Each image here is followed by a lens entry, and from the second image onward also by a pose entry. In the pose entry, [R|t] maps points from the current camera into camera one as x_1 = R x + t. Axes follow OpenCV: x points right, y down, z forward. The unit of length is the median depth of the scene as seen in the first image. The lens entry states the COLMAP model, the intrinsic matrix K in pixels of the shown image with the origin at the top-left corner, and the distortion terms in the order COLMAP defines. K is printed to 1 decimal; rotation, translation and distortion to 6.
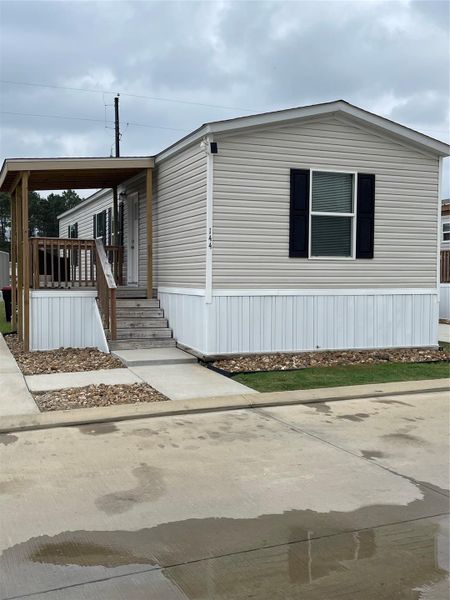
lens RADIAL K [[651.5, 0, 244.1], [0, 651.5, 289.3], [0, 0, 1]] dist [0.088461, 0.000000]
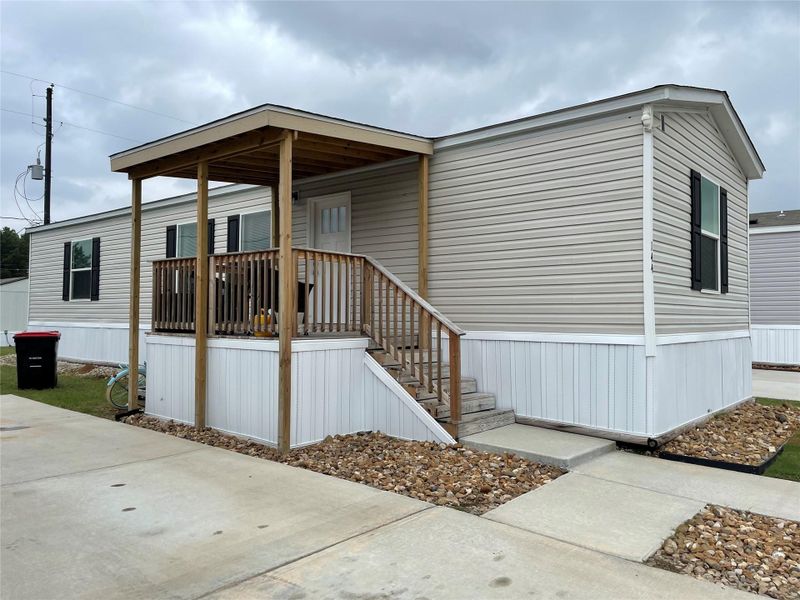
lens RADIAL K [[625.7, 0, 414.7], [0, 625.7, 284.1], [0, 0, 1]] dist [0.035479, -0.001751]
pose [[0.890253, 0.023784, 0.454846, -0.504320], [0.008181, 0.997639, -0.068180, -0.009013], [-0.455394, 0.064419, 0.887957, 0.496676]]
